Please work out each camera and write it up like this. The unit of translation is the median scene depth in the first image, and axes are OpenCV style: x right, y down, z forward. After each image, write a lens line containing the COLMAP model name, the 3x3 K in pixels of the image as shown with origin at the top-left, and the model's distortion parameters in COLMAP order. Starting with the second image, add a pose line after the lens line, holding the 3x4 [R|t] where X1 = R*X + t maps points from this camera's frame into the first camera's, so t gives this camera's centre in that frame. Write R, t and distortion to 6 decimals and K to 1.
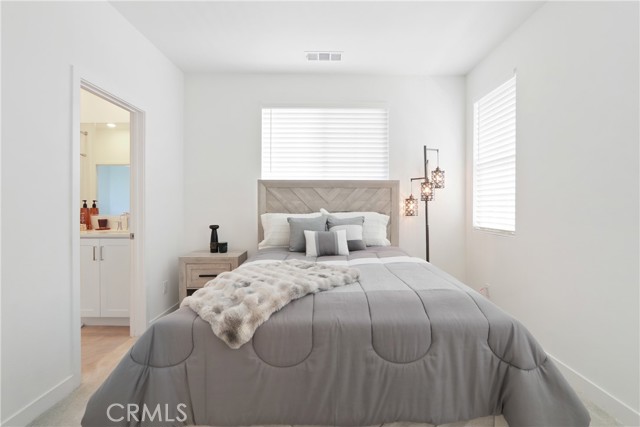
lens RADIAL K [[297.9, 0, 322.8], [0, 297.9, 209.6], [0, 0, 1]] dist [-0.012730, 0.001642]
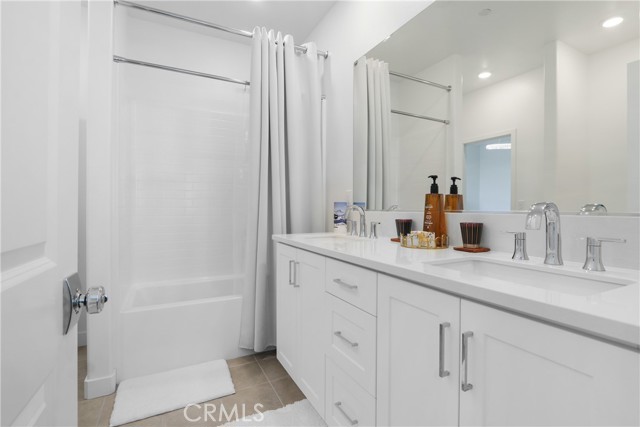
lens RADIAL K [[297.9, 0, 322.0], [0, 297.9, 208.9], [0, 0, 1]] dist [-0.012730, 0.001642]
pose [[0.448548, 0.004275, -0.893748, -0.493731], [-0.011802, 0.999930, -0.001140, 0.017608], [0.893681, 0.011059, 0.448567, 0.663229]]
